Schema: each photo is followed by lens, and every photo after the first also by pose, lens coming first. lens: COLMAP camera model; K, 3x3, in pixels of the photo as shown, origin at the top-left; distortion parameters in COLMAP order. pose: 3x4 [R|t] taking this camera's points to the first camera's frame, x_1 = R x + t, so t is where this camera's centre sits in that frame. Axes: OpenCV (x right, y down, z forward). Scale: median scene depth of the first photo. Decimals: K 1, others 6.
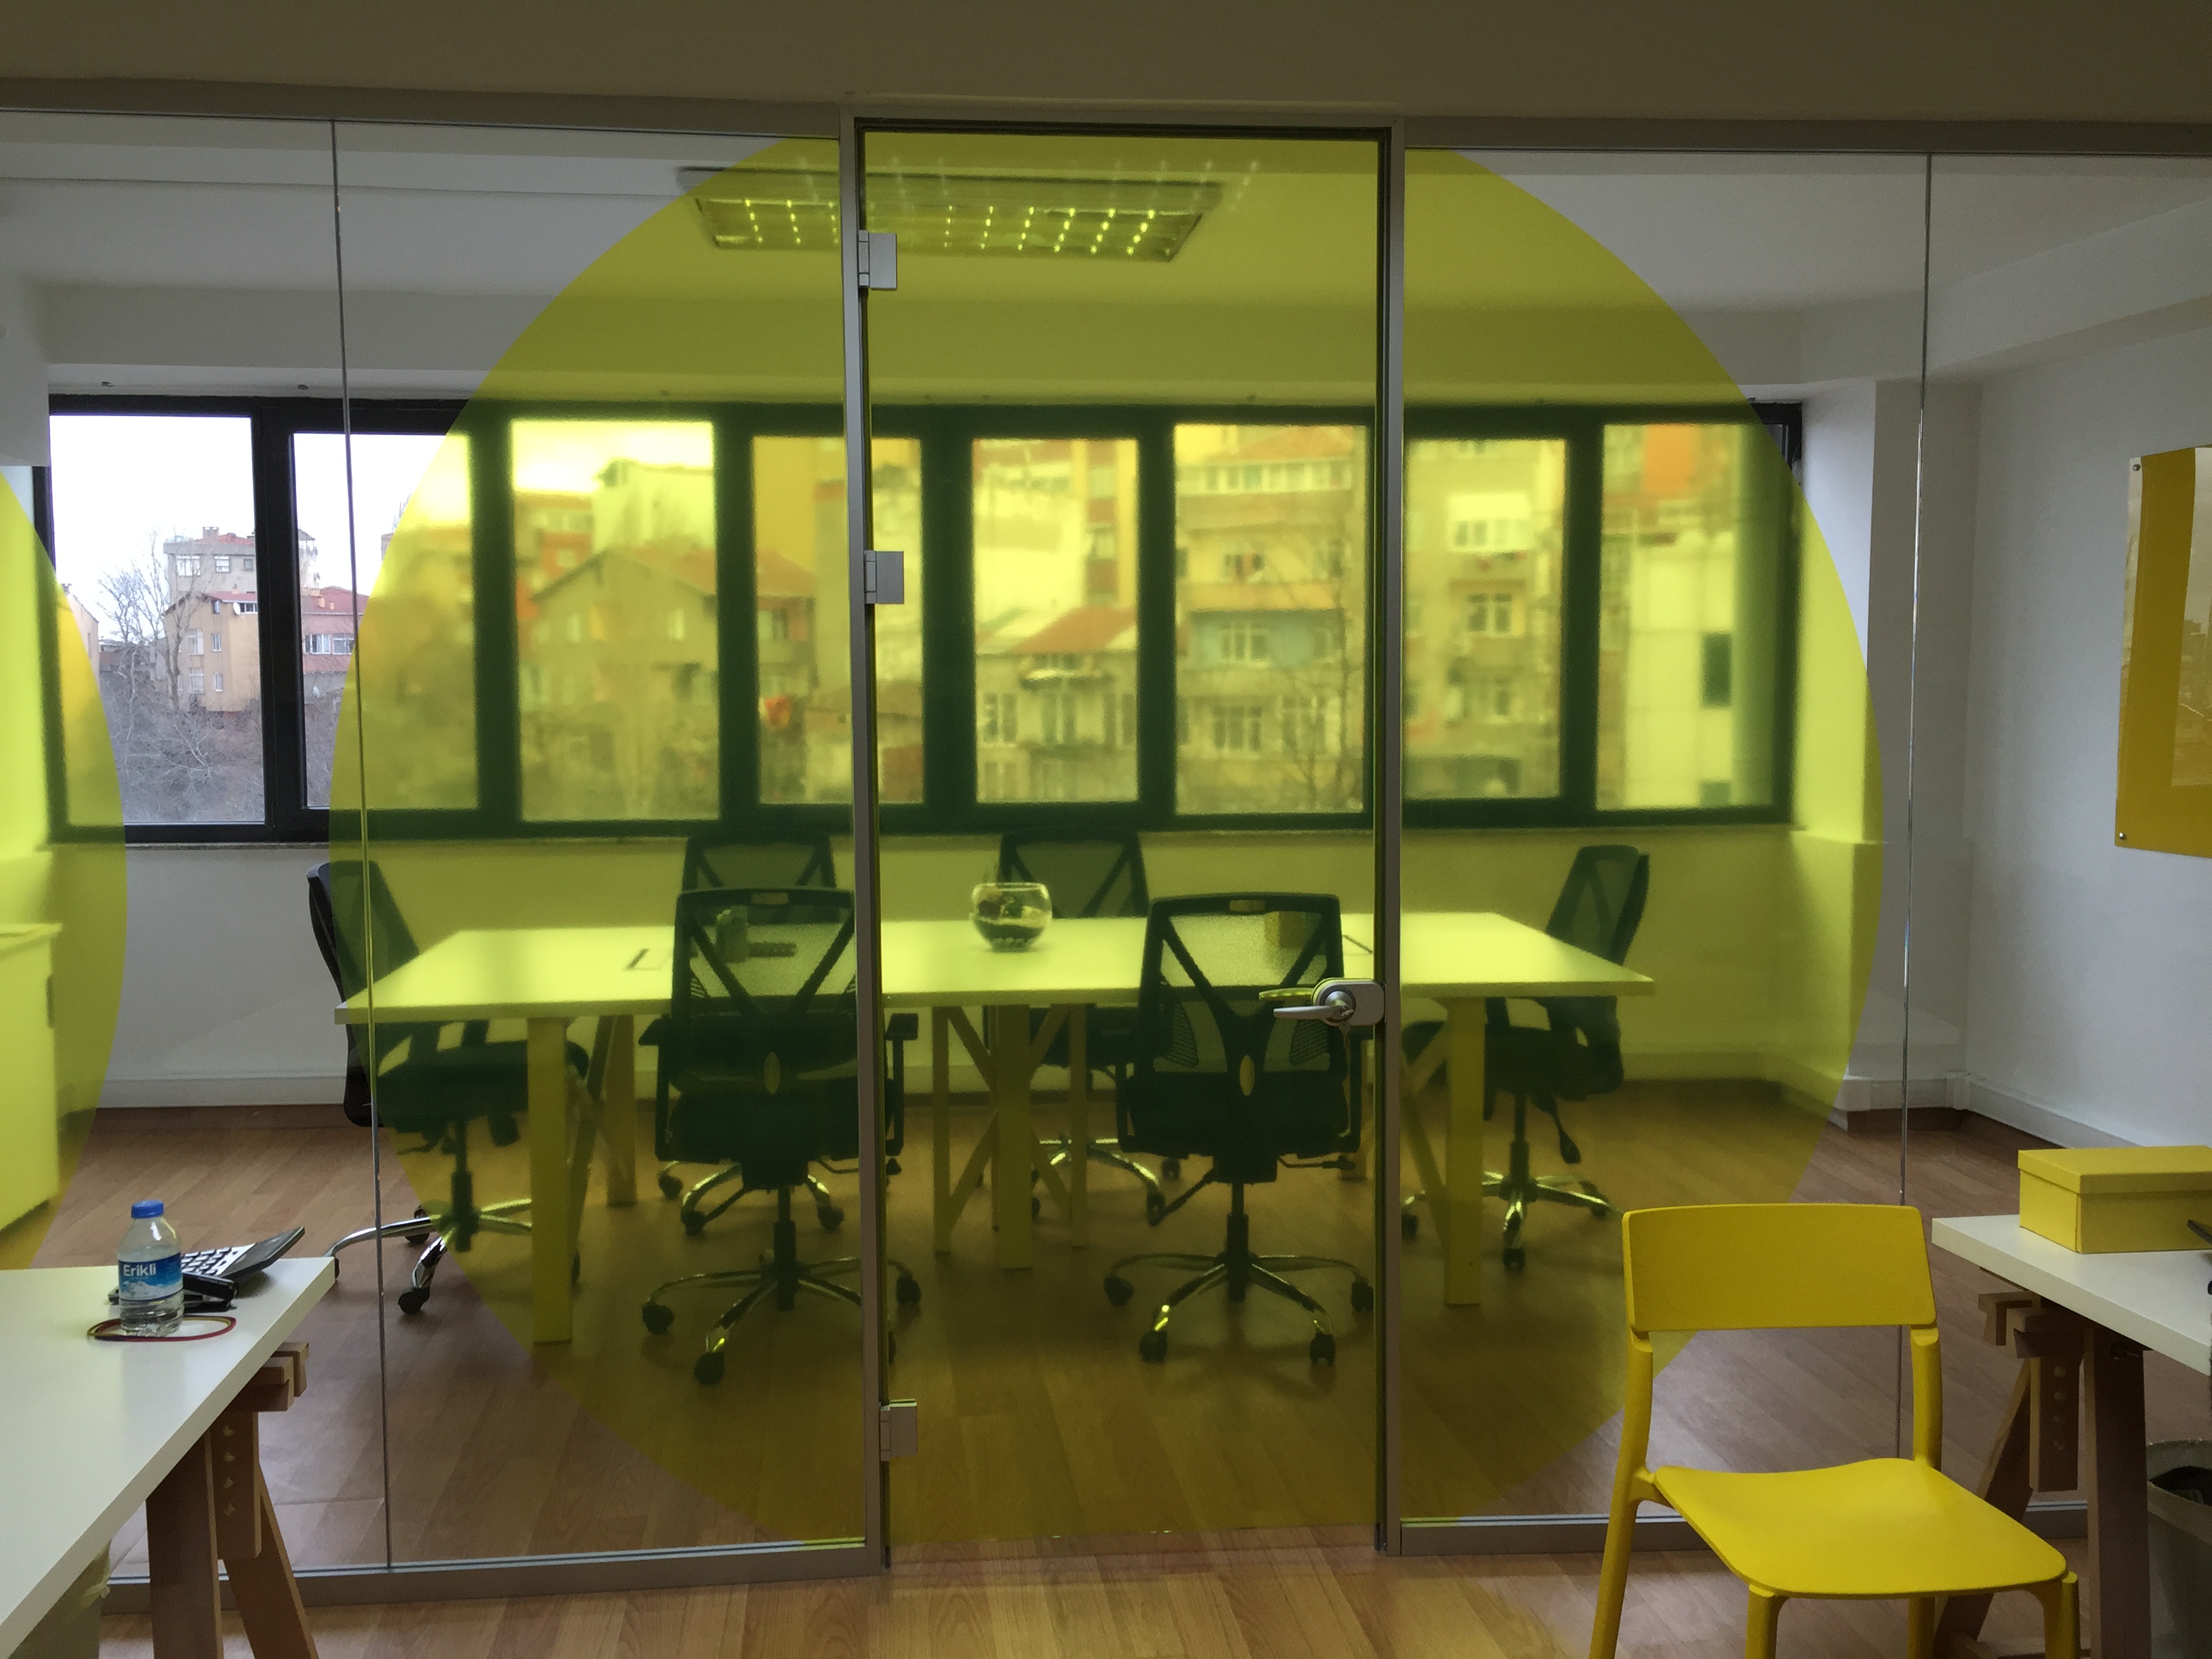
lens RADIAL K [[1871.3, 0, 1106.0], [0, 1871.3, 829.5], [0, 0, 1]] dist [0.066227, -0.004252]
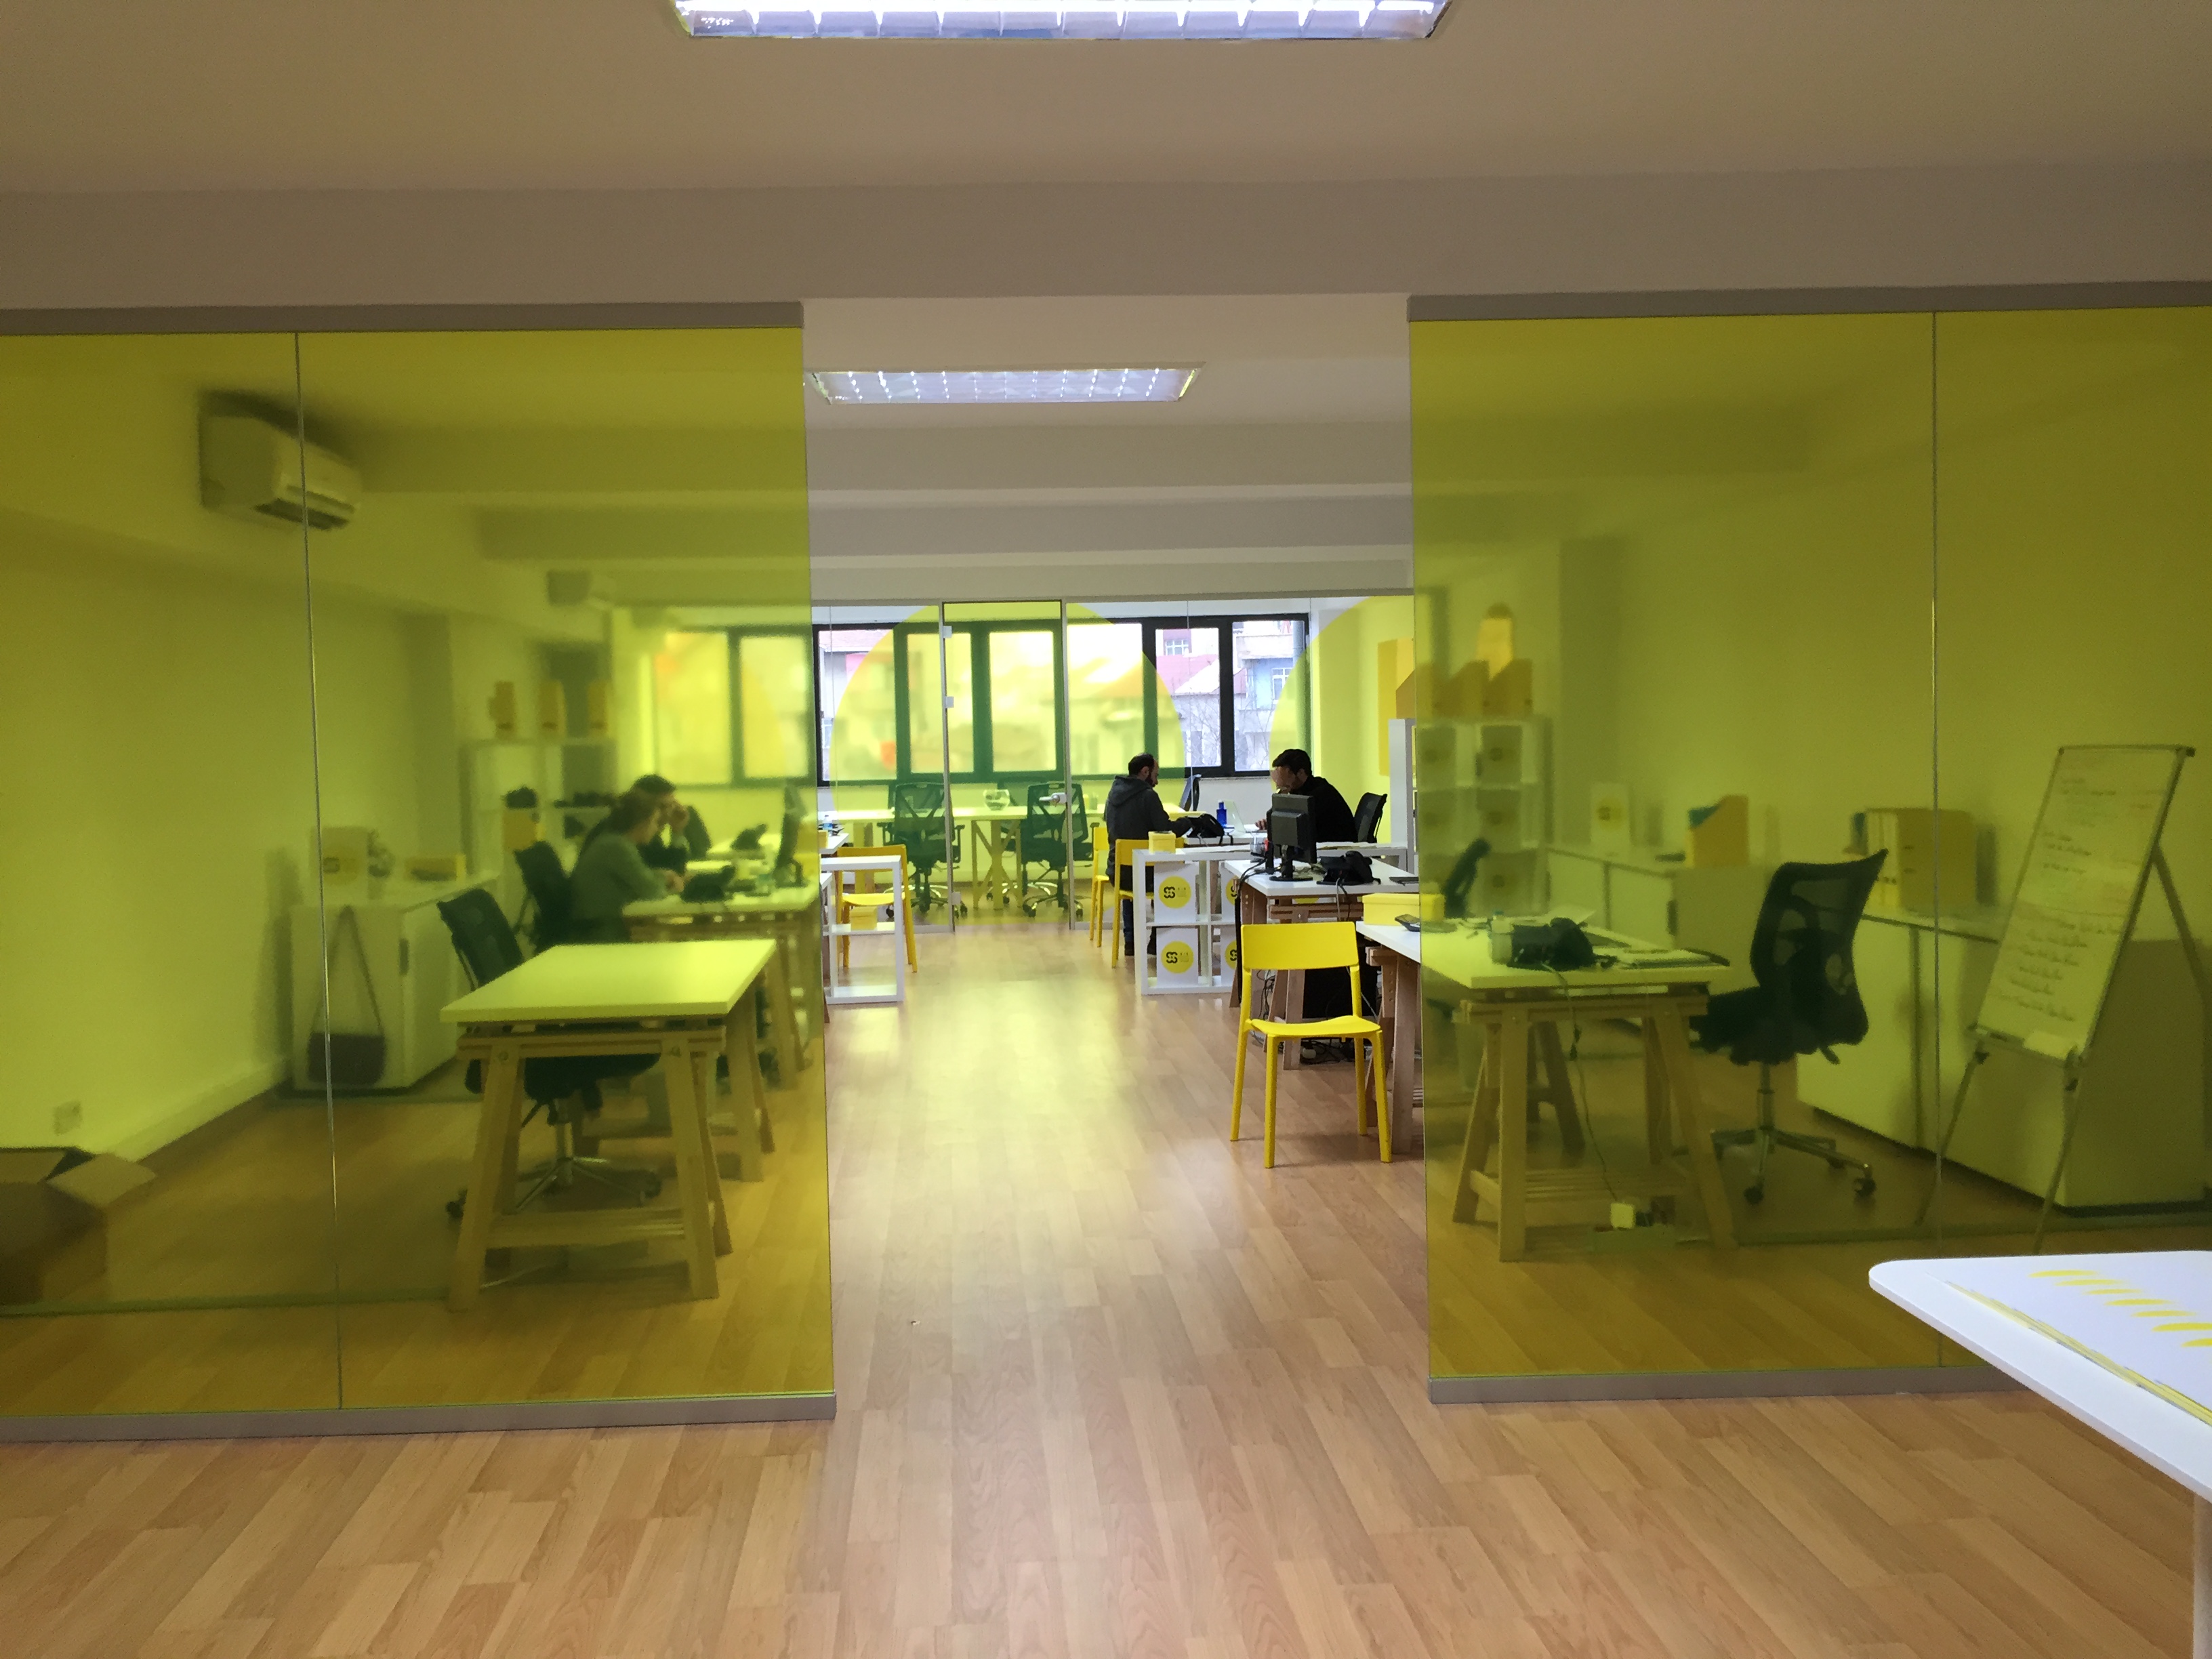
lens RADIAL K [[1871.3, 0, 1106.0], [0, 1871.3, 829.5], [0, 0, 1]] dist [0.066227, -0.004252]
pose [[0.998259, -0.017160, -0.056437, 0.097513], [0.015967, 0.999641, -0.021517, 0.051985], [0.056786, 0.020579, 0.998174, -0.666241]]
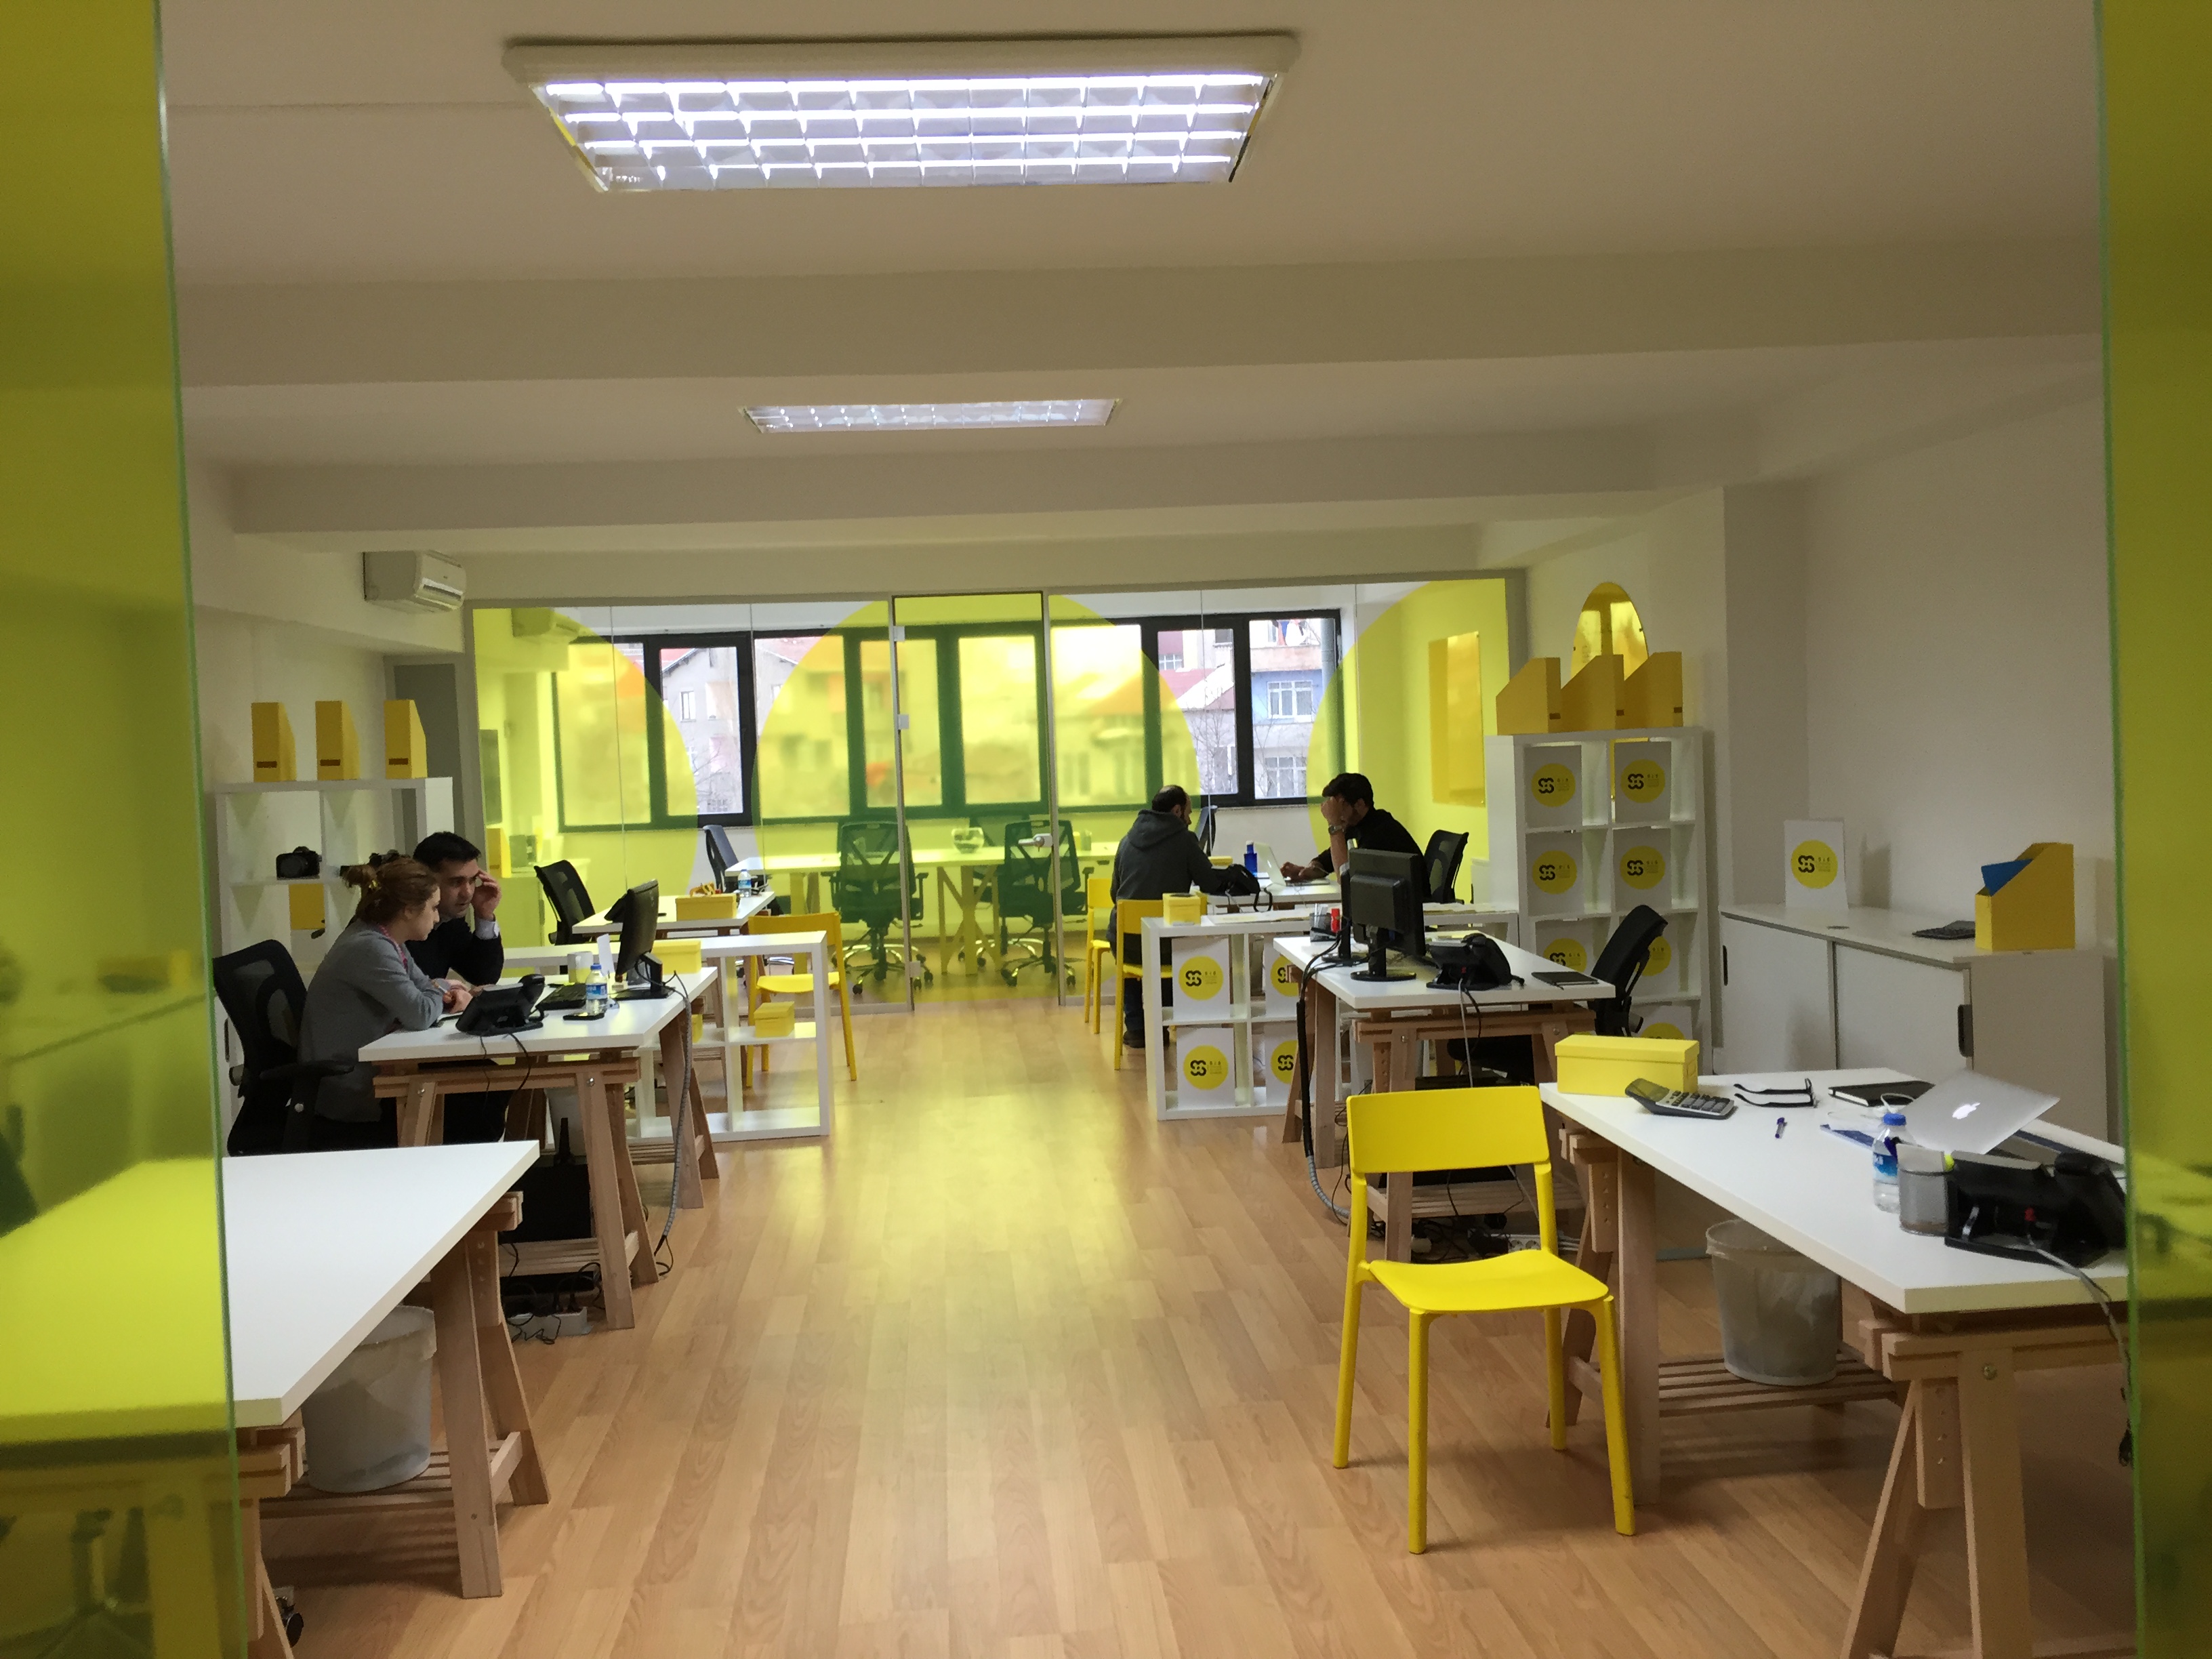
lens RADIAL K [[1871.3, 0, 1106.0], [0, 1871.3, 829.5], [0, 0, 1]] dist [0.066227, -0.004252]
pose [[0.998142, -0.032815, -0.051349, 0.085711], [0.031265, 0.999040, -0.030694, 0.036227], [0.052307, 0.029031, 0.998209, -0.488099]]
